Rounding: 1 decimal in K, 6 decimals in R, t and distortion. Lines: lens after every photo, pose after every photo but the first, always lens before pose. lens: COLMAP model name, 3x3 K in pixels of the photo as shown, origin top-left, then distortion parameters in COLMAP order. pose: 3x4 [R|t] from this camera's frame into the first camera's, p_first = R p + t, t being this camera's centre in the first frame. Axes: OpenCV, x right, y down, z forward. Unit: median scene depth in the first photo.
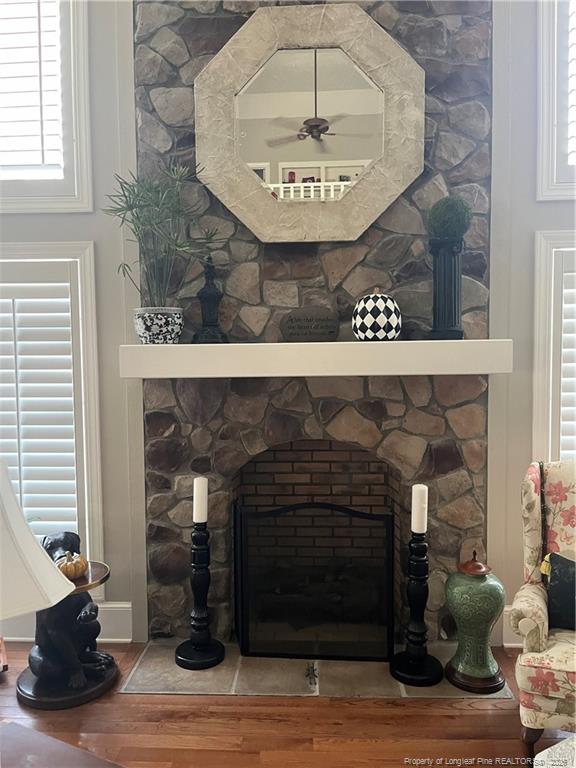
lens RADIAL K [[584.8, 0, 289.4], [0, 584.8, 386.8], [0, 0, 1]] dist [0.046098, -0.071425]
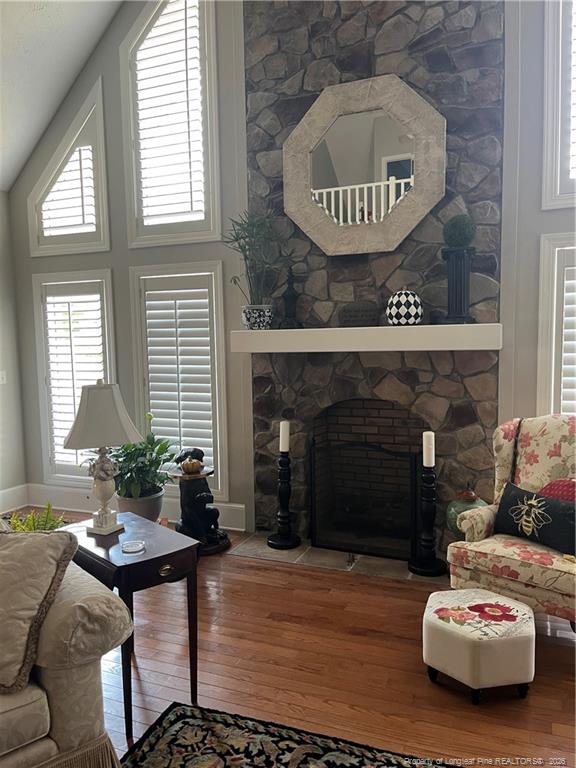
lens RADIAL K [[584.8, 0, 286.5], [0, 584.8, 383.4], [0, 0, 1]] dist [0.046098, -0.071425]
pose [[0.939001, 0.021037, -0.343270, 0.347274], [-0.009940, 0.999371, 0.034053, 0.011460], [0.343770, -0.028564, 0.938619, -0.355851]]
